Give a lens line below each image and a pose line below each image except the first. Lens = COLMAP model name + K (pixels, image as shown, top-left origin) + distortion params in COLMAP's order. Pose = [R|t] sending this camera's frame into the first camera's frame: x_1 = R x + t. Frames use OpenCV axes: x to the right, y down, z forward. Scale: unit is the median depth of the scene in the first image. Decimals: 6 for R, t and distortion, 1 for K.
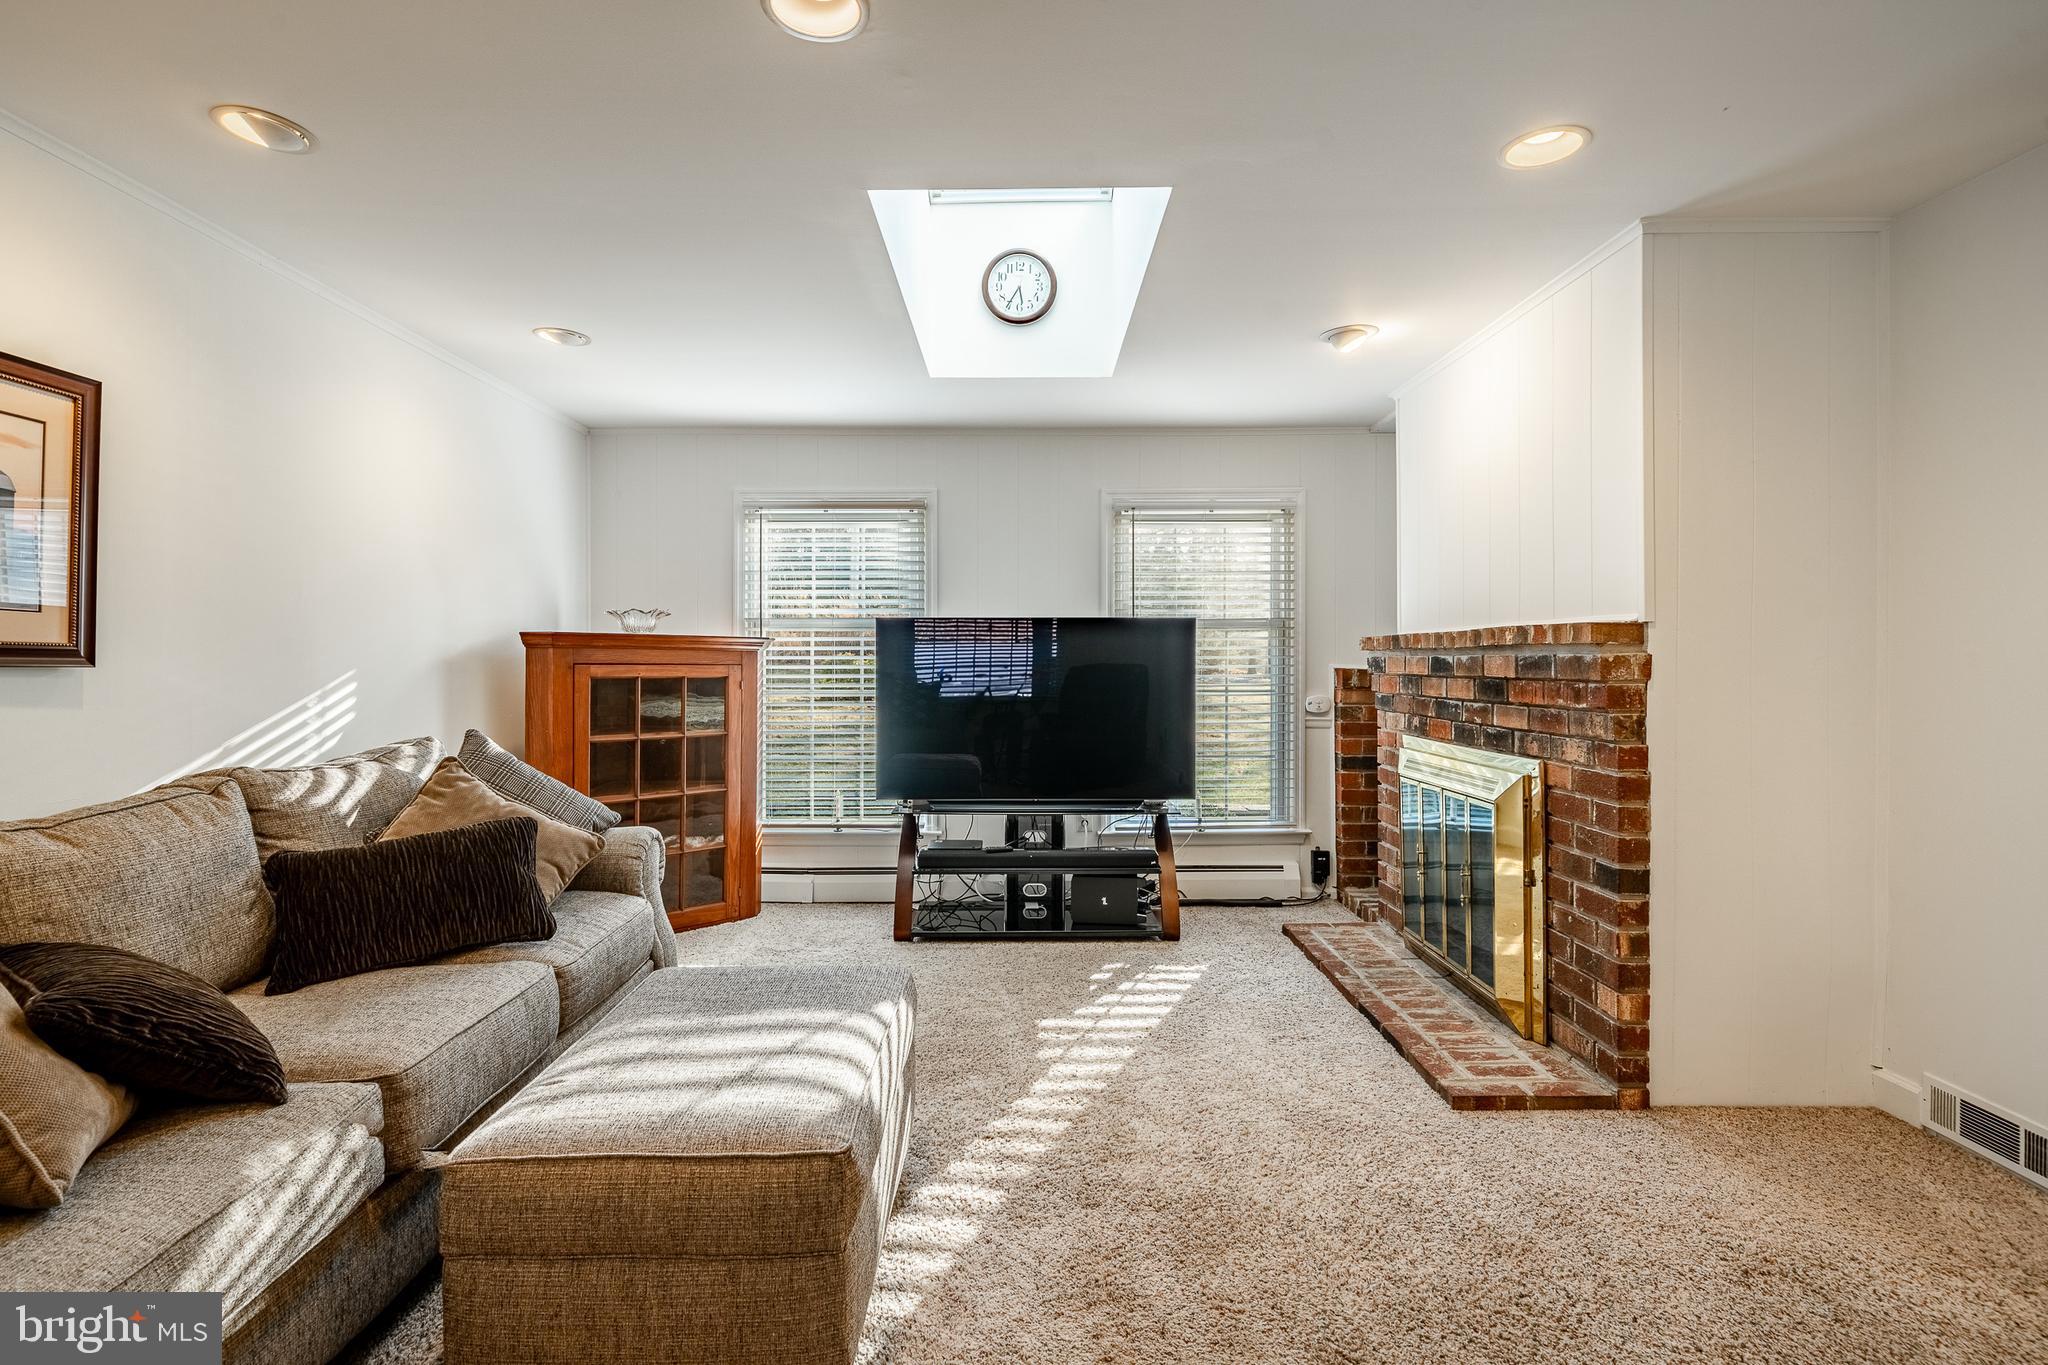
lens RADIAL K [[947.9, 0, 1025.8], [0, 947.9, 672.1], [0, 0, 1]] dist [-0.000584, 0.000037]
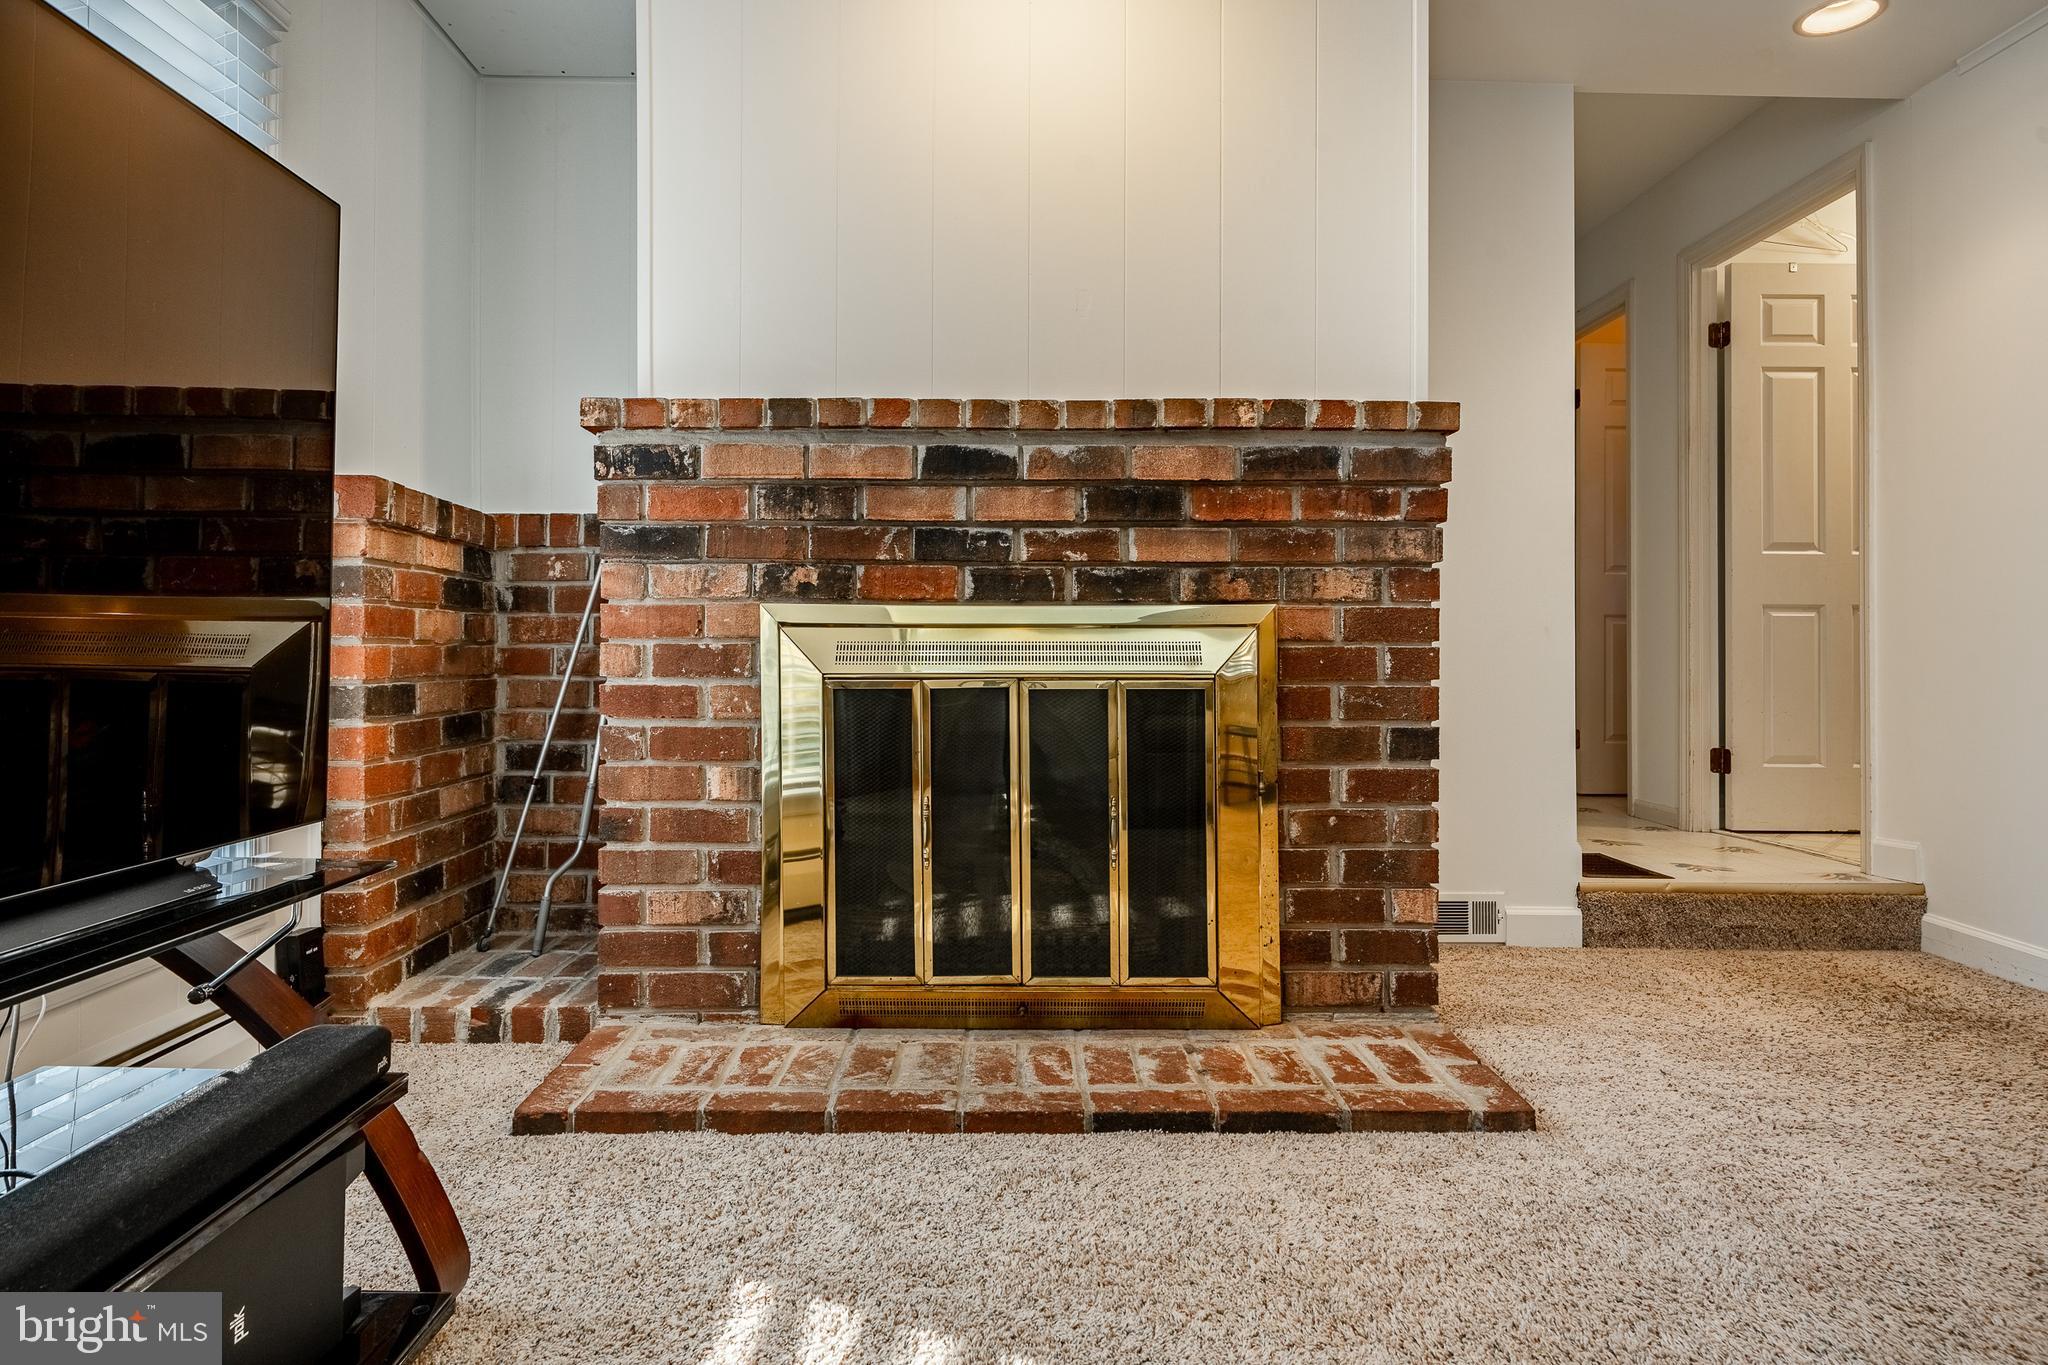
lens RADIAL K [[1074.4, 0, 1005.5], [0, 1074.4, 651.9], [0, 0, 1]] dist [-0.001617, -0.000093]
pose [[0.001498, 0.011182, 0.999936, -0.230782], [0.006059, 0.999919, -0.011191, 0.137298], [-0.999981, 0.006075, 0.001430, 1.212394]]
